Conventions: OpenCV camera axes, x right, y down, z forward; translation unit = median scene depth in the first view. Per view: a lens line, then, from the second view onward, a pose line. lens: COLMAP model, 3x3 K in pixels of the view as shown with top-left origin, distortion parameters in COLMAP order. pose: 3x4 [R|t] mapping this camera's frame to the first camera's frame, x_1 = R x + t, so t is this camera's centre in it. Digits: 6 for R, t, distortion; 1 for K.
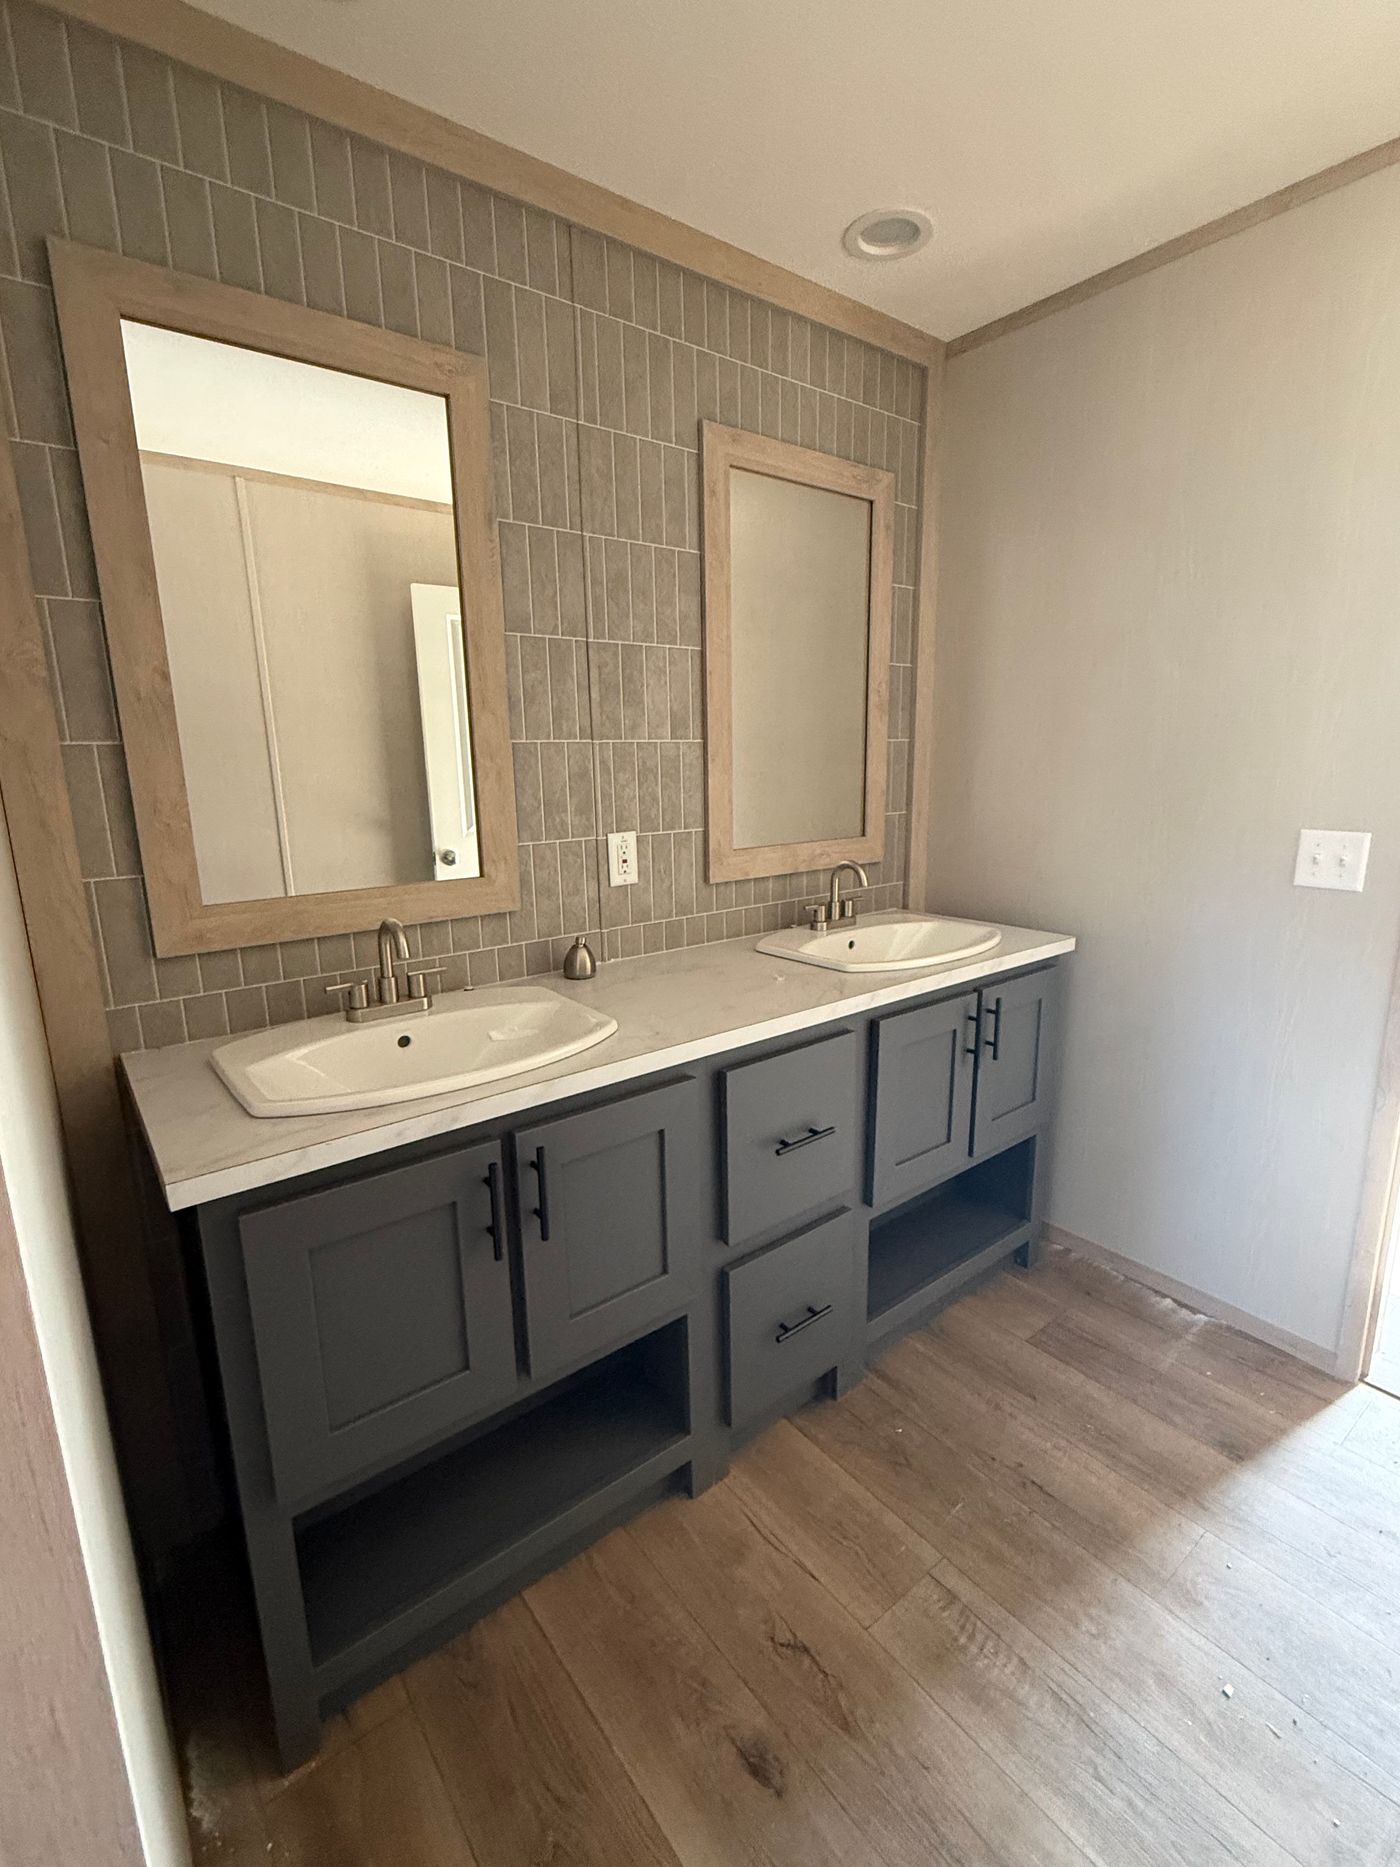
lens RADIAL K [[845.5, 0, 700.0], [0, 845.5, 933.5], [0, 0, 1]] dist [-0.000136, -0.000181]
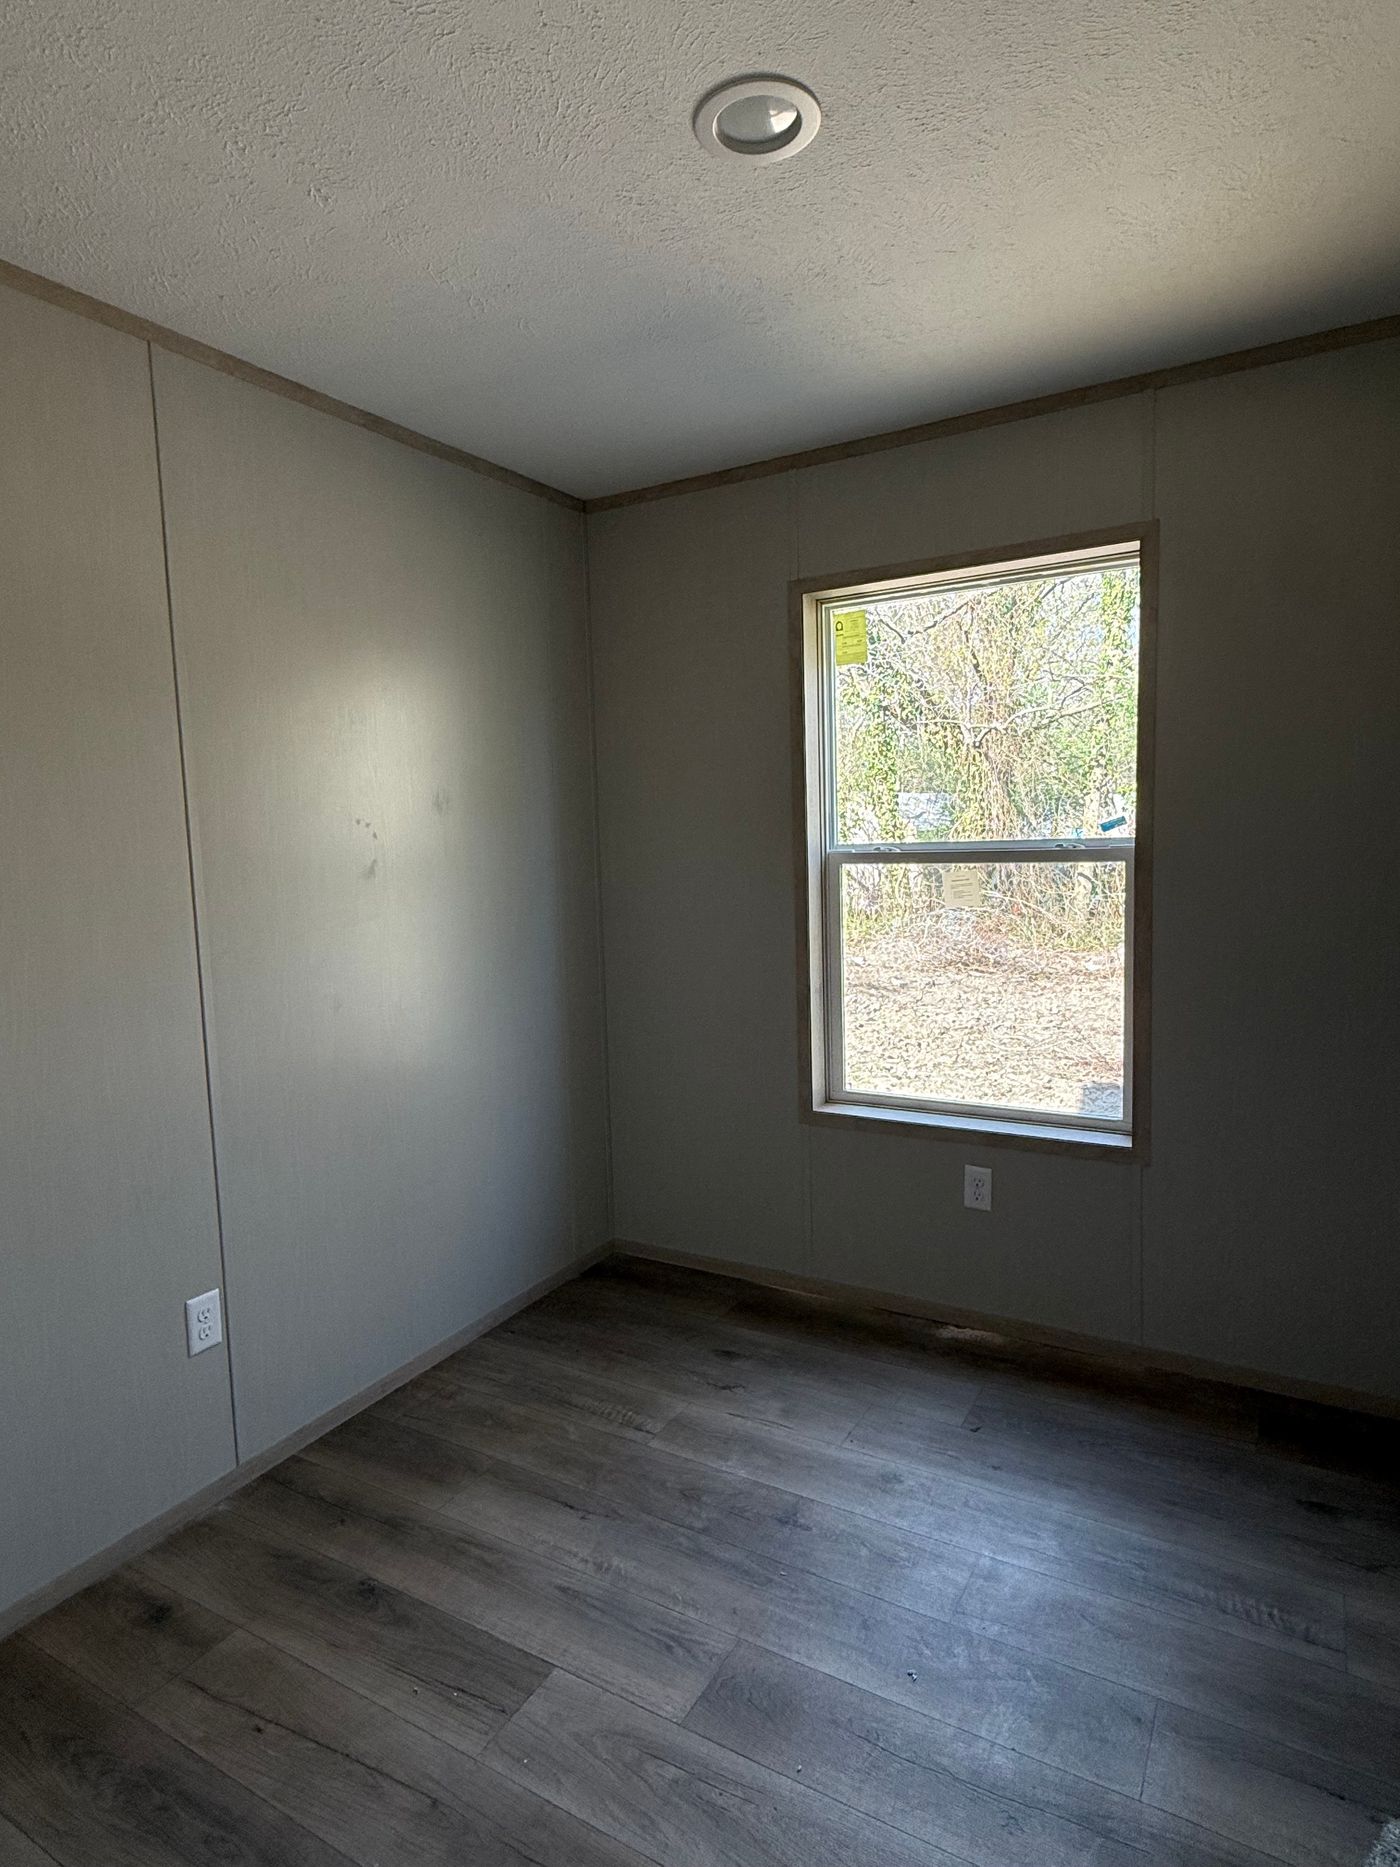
lens RADIAL K [[1045.4, 0, 700.0], [0, 1045.4, 933.5], [0, 0, 1]] dist [-0.002655, -0.001297]
pose [[-0.930365, 0.082147, -0.357314, 1.426735], [-0.030637, 0.953749, 0.299038, -0.397810], [0.365352, 0.289162, -0.884818, 1.675351]]
